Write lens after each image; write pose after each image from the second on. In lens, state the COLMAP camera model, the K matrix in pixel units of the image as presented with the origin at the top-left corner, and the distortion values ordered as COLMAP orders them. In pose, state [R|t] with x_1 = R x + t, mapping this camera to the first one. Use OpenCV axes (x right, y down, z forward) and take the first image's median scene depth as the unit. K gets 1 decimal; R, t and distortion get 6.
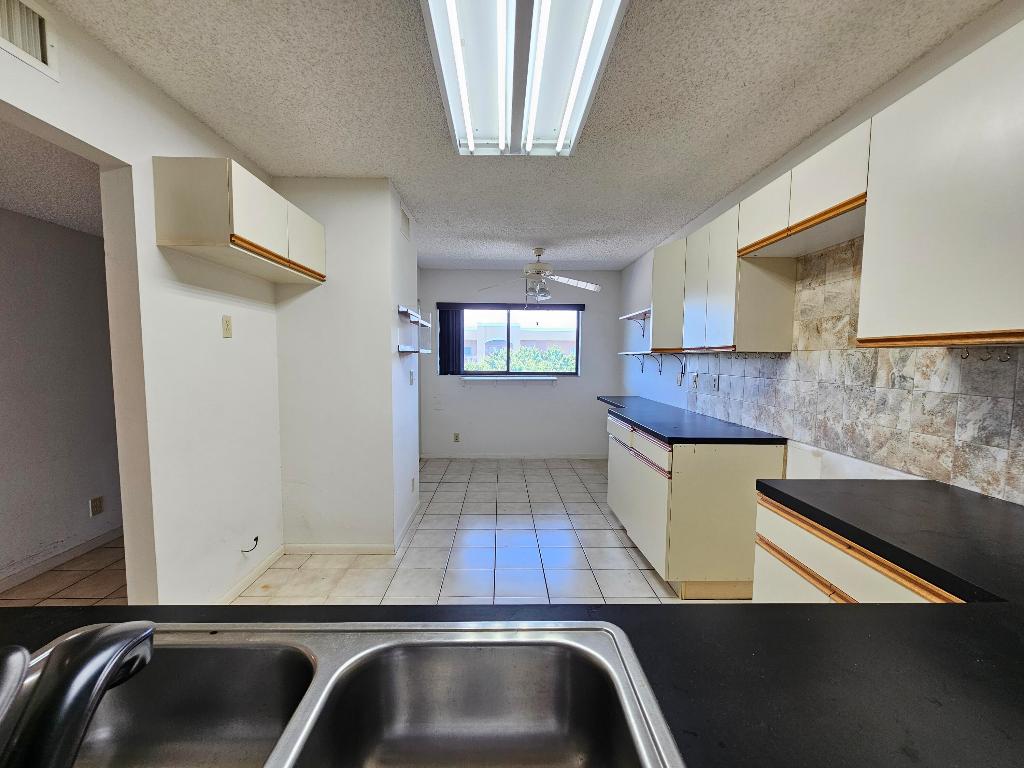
lens RADIAL K [[417.5, 0, 508.2], [0, 417.5, 388.5], [0, 0, 1]] dist [-0.000433, -0.000581]
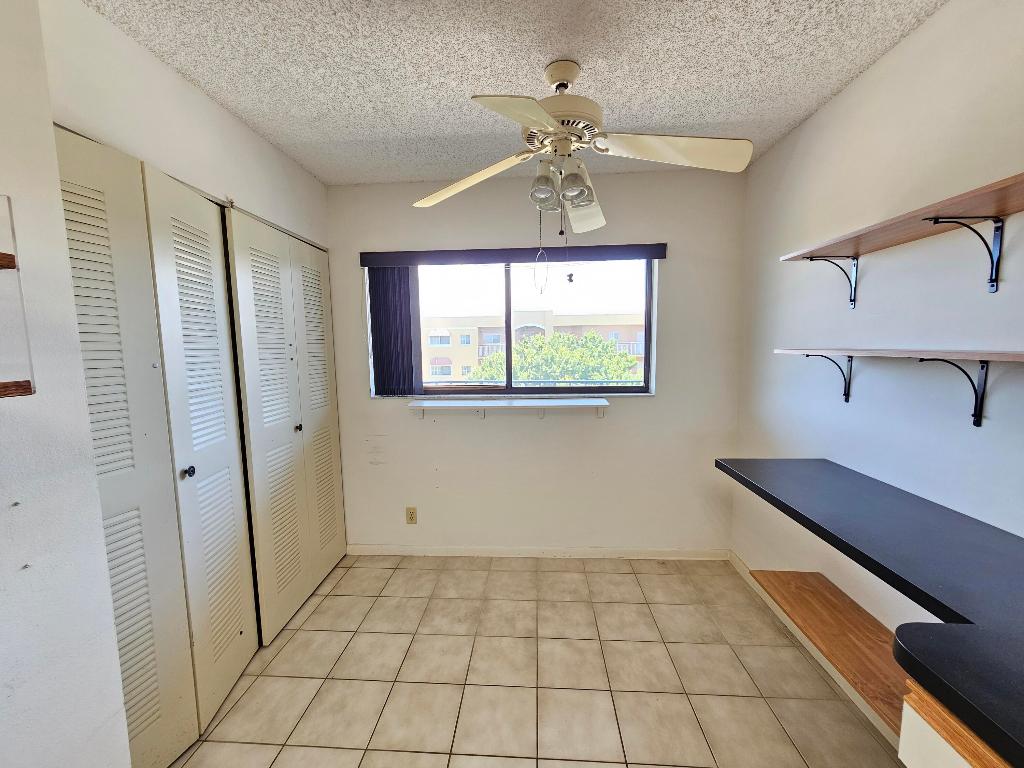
lens RADIAL K [[417.5, 0, 510.9], [0, 417.5, 387.6], [0, 0, 1]] dist [-0.000433, -0.000581]
pose [[0.996744, -0.015205, -0.079178, 0.046396], [0.017535, 0.999431, 0.028819, -0.058601], [0.078695, -0.030114, 0.996444, 0.536099]]
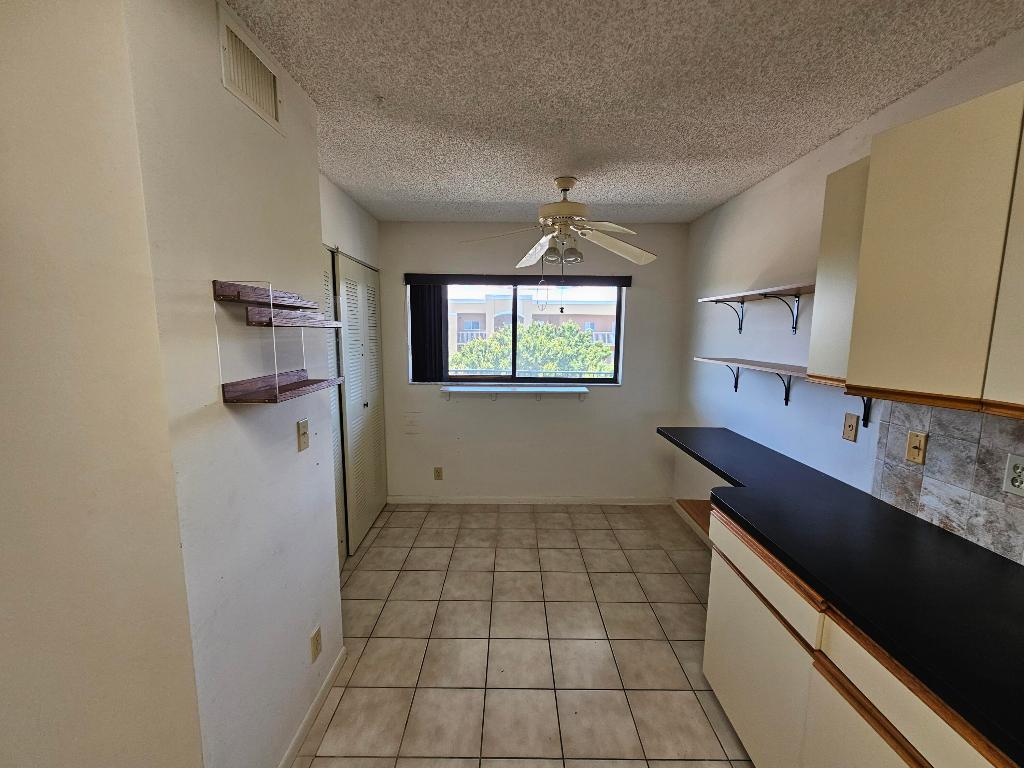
lens RADIAL K [[417.5, 0, 516.3], [0, 417.5, 380.4], [0, 0, 1]] dist [-0.000433, -0.000581]
pose [[0.999959, 0.002552, -0.008711, 0.009832], [-0.002153, 0.998965, 0.045443, -0.071119], [0.008818, -0.045423, 0.998929, 0.350302]]
